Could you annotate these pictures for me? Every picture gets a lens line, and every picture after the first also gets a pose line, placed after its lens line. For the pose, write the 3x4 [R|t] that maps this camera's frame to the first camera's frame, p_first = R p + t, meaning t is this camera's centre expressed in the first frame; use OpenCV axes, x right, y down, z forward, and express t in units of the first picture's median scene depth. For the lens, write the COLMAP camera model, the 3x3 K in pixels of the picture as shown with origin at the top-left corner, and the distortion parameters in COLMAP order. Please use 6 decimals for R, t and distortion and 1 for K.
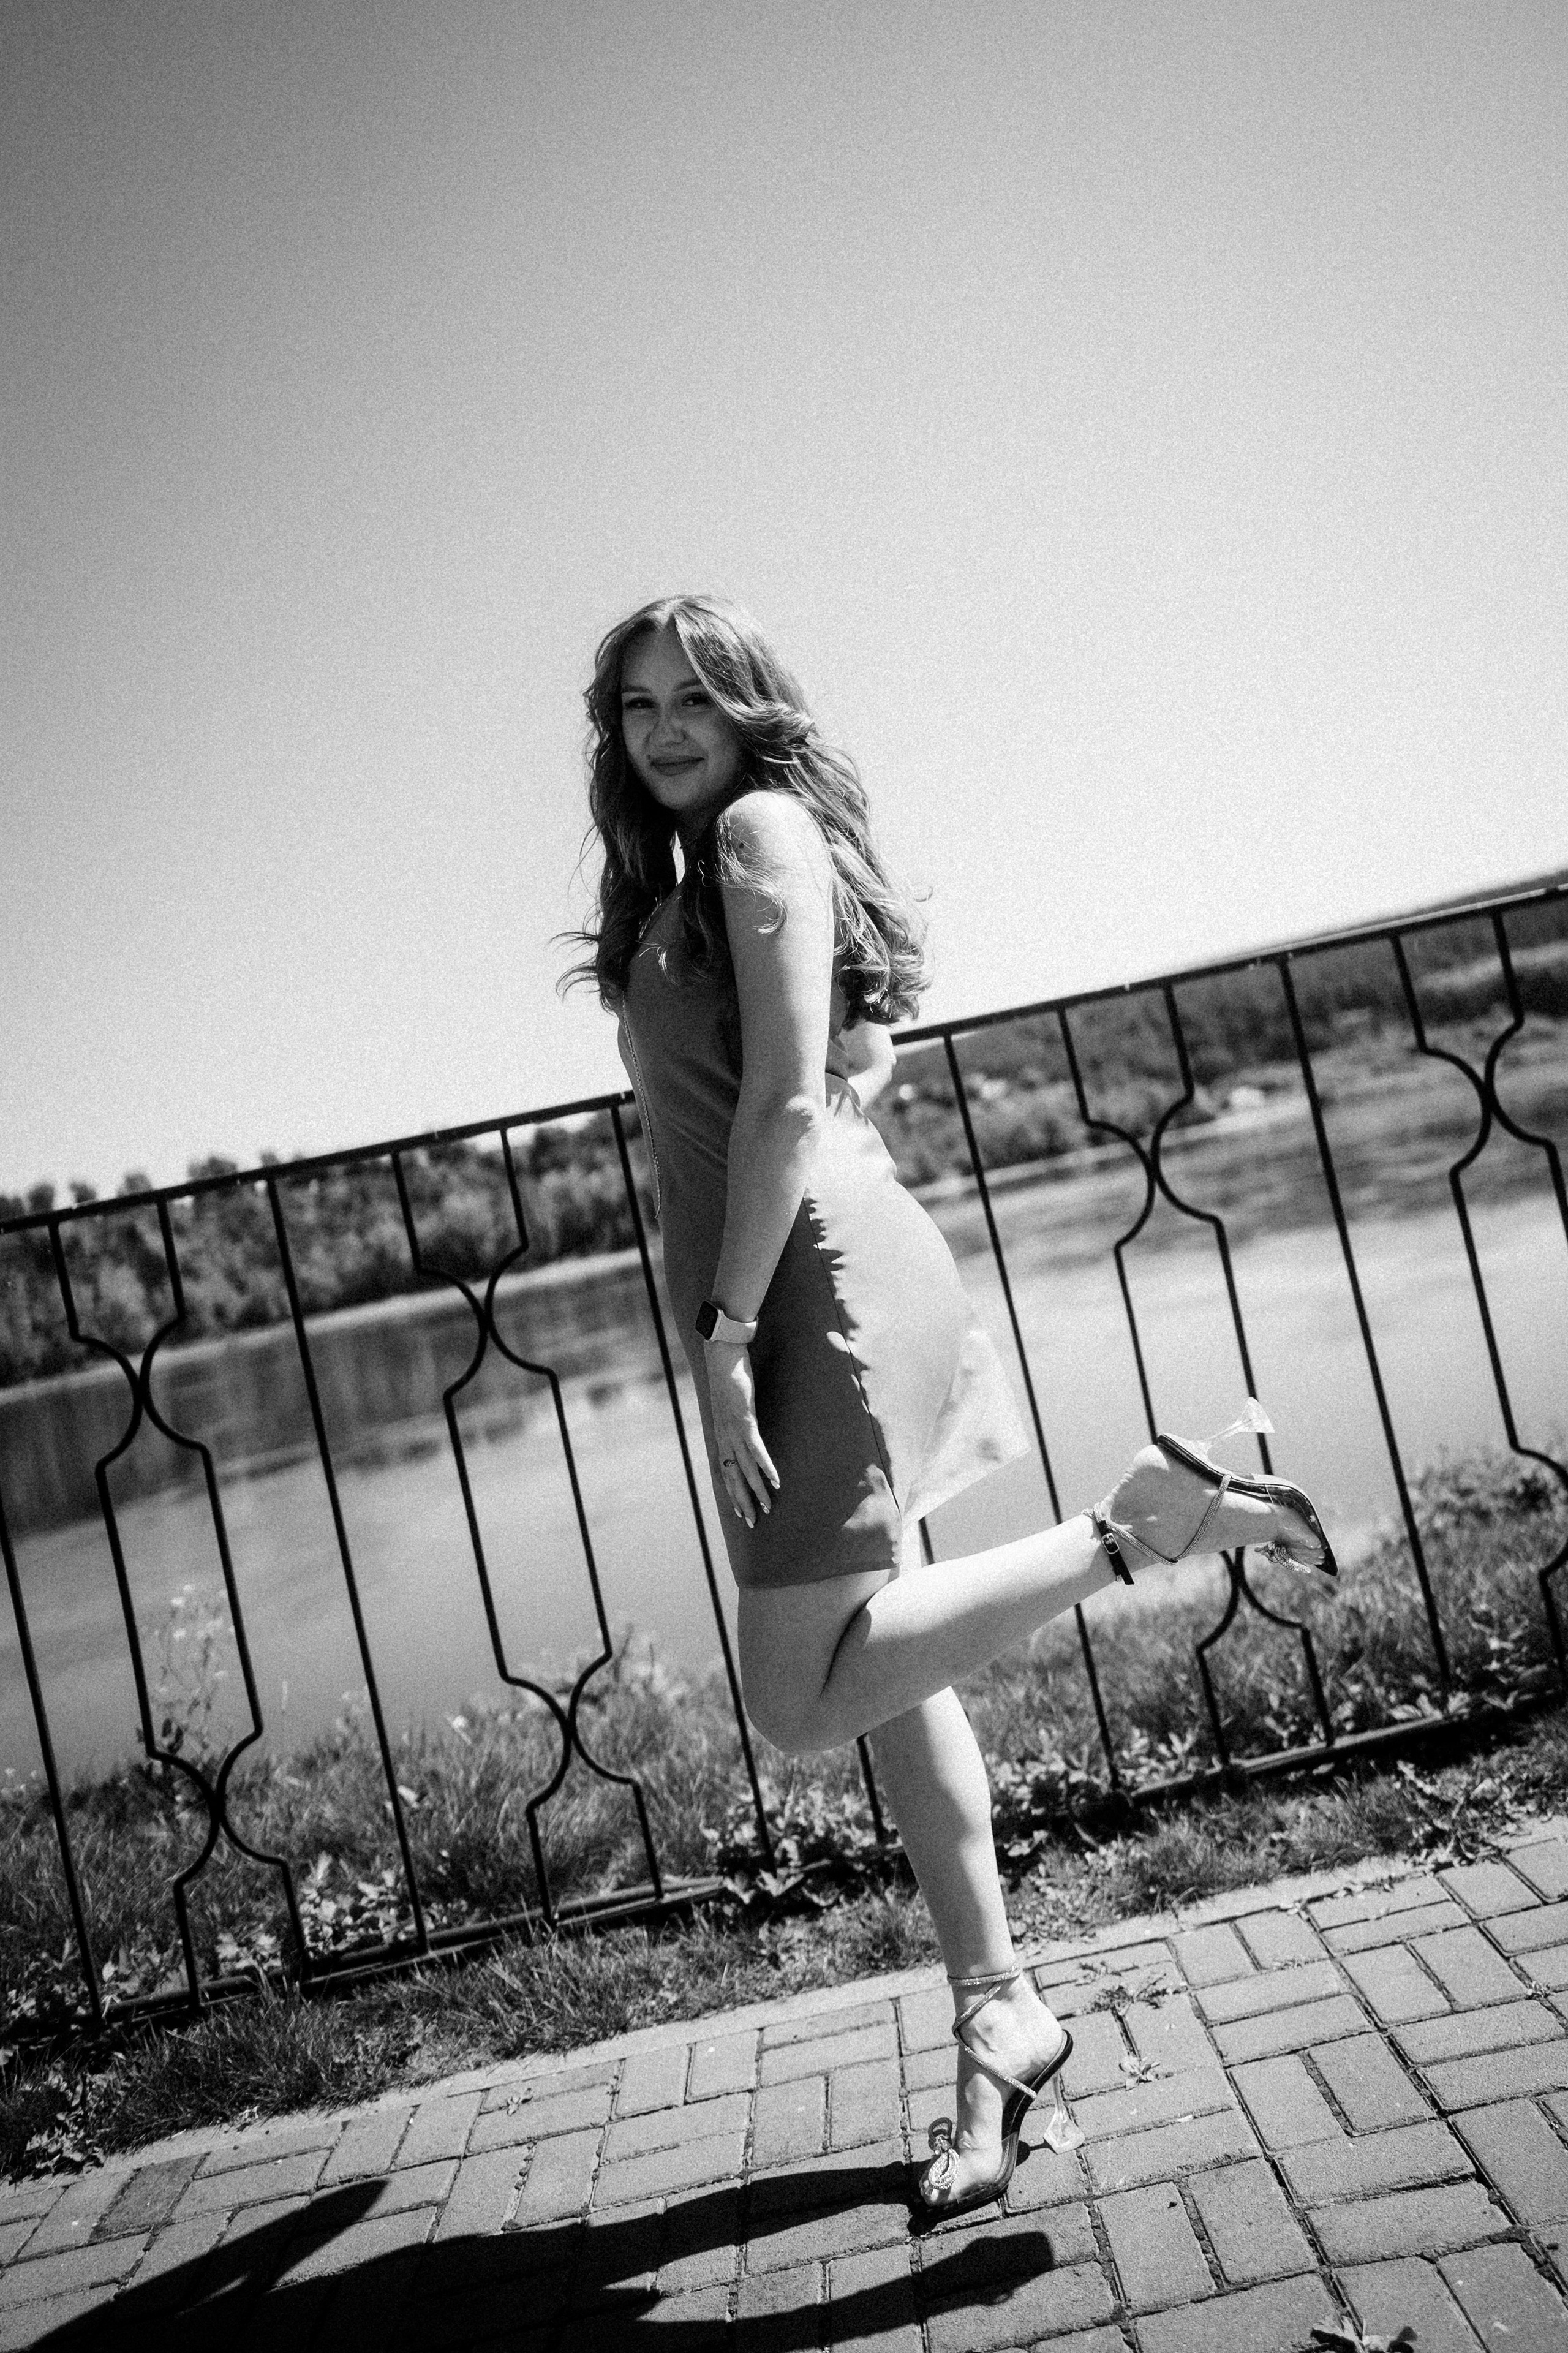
lens RADIAL K [[1604.8, 0, 789.3], [0, 1604.8, 1180.7], [0, 0, 1]] dist [-0.013627, 0.014008]
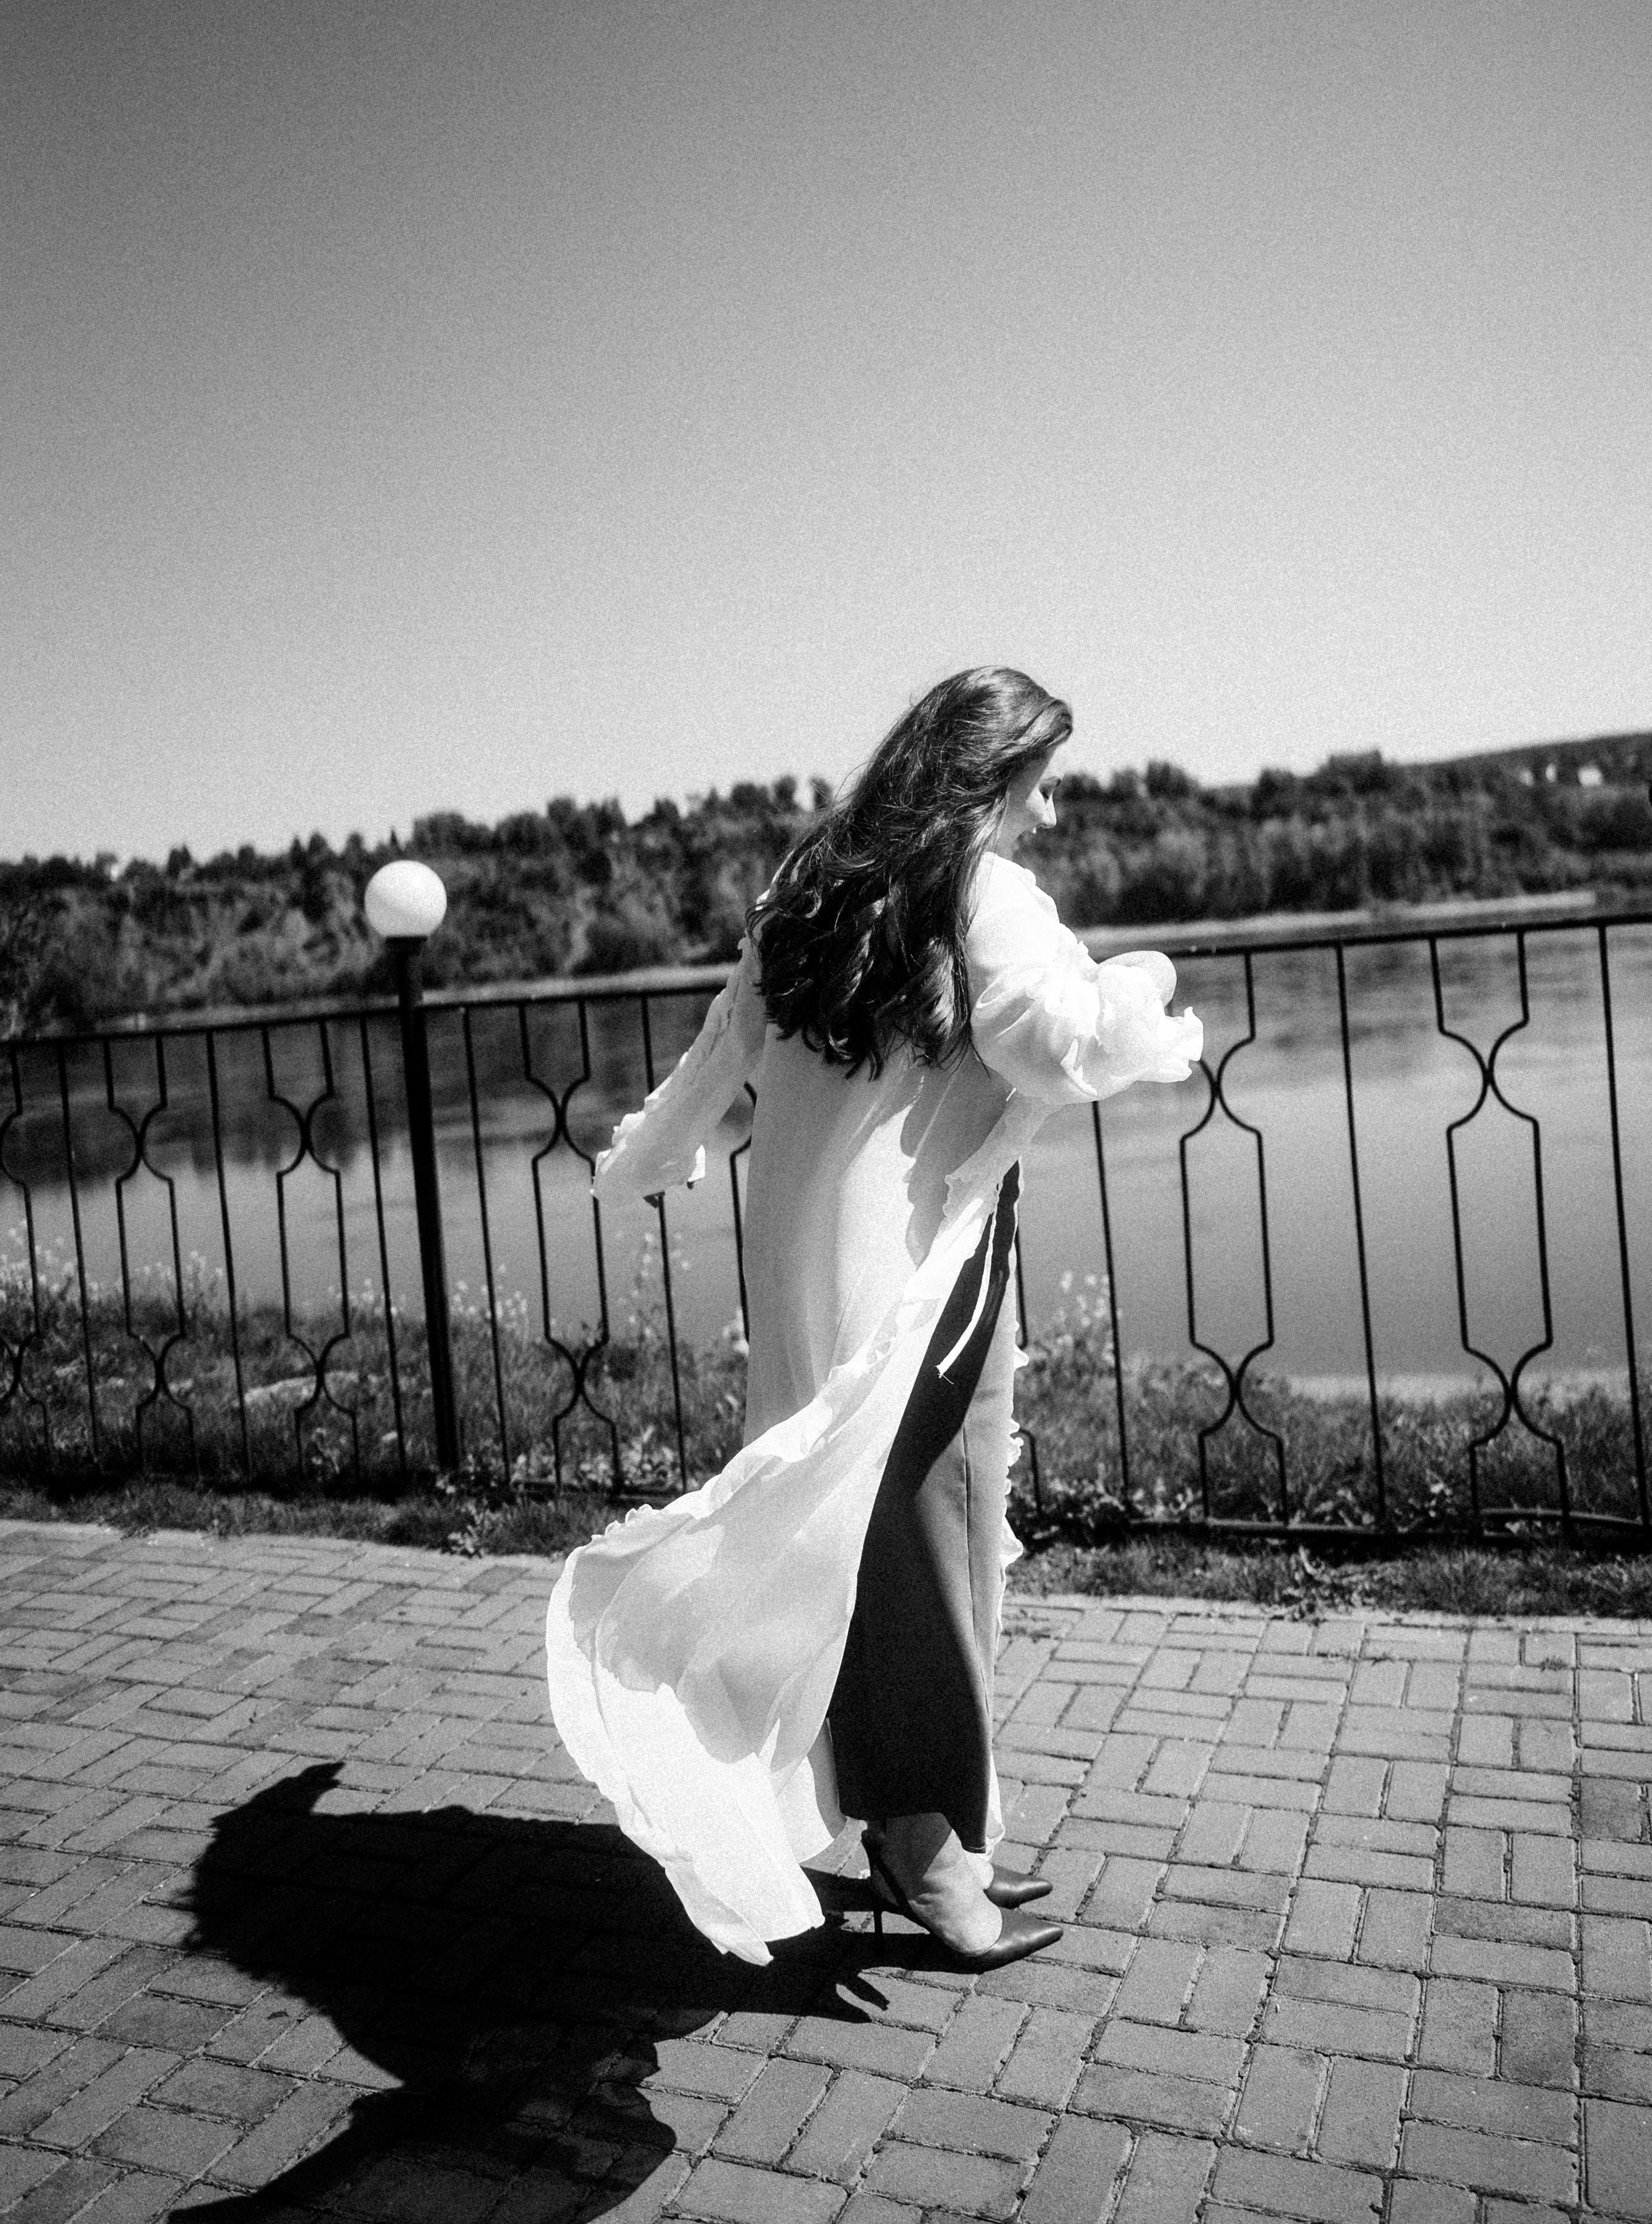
lens RADIAL K [[1658.0, 0, 825.8], [0, 1658.0, 1106.5], [0, 0, 1]] dist [-0.045951, 0.000329]
pose [[0.911054, 0.168282, -0.376380, 0.474480], [-0.099879, 0.975800, 0.194521, -0.237748], [0.400006, -0.139627, 0.905814, -0.386186]]
